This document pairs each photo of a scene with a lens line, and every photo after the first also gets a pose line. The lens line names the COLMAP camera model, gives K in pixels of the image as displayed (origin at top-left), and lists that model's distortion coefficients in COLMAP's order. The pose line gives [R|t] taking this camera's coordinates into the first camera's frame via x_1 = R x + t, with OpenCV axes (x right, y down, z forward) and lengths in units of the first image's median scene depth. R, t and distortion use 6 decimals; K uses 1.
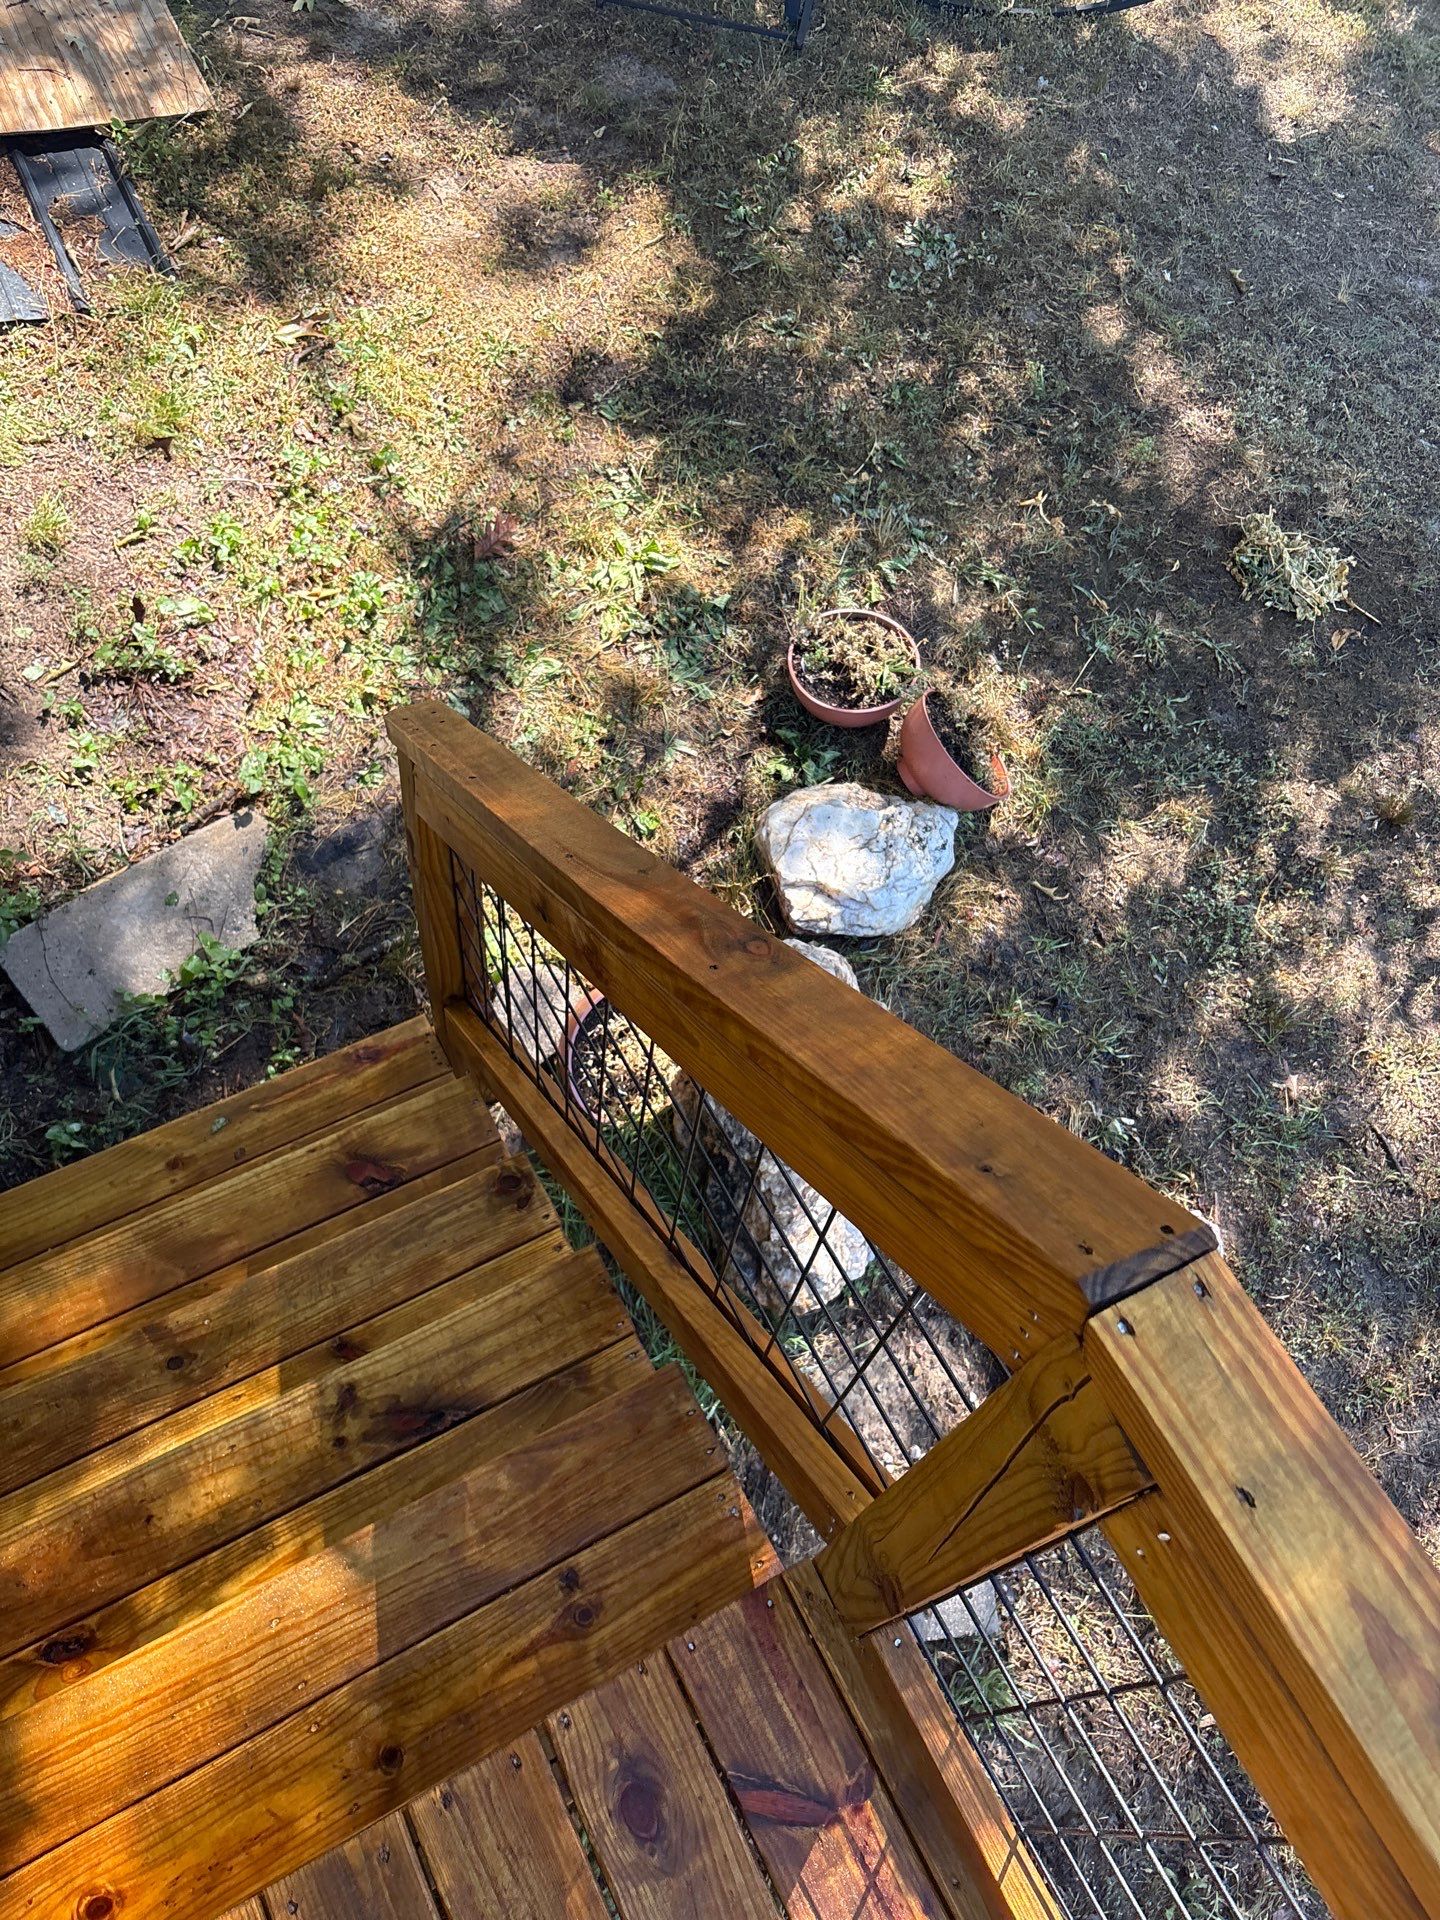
lens RADIAL K [[1455.3, 0, 710.8], [0, 1455.3, 966.4], [0, 0, 1]] dist [0.008167, -0.008628]
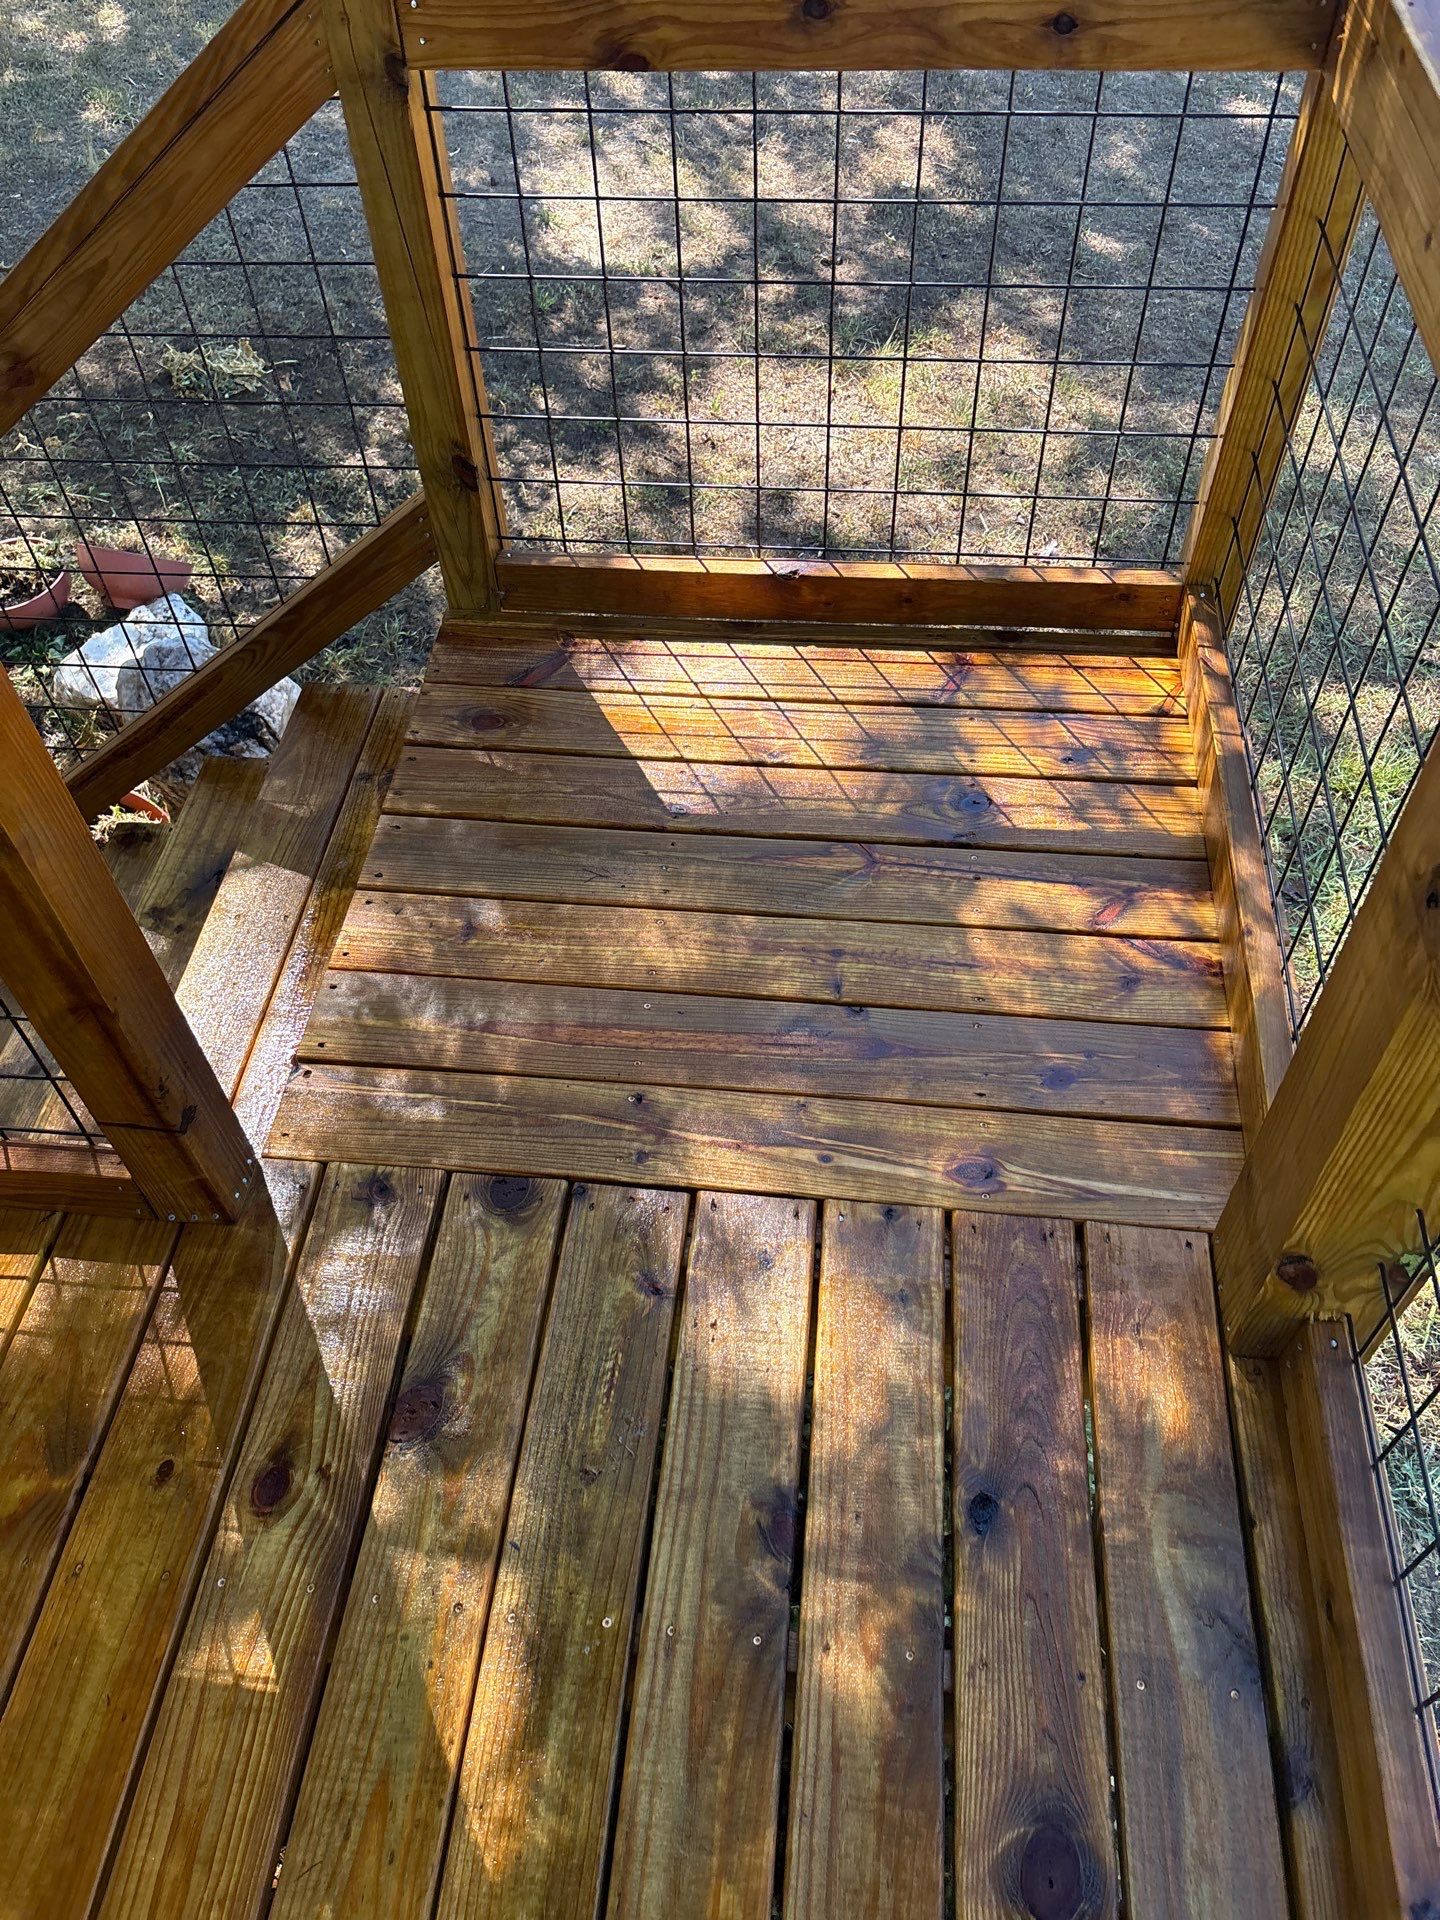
lens RADIAL K [[1455.3, 0, 726.8], [0, 1455.3, 956.1], [0, 0, 1]] dist [0.008167, -0.008628]
pose [[0.553520, -0.707019, 0.440159, -0.310059], [0.762027, 0.643202, 0.074879, 0.333600], [-0.336052, 0.293966, 0.894792, -0.157488]]
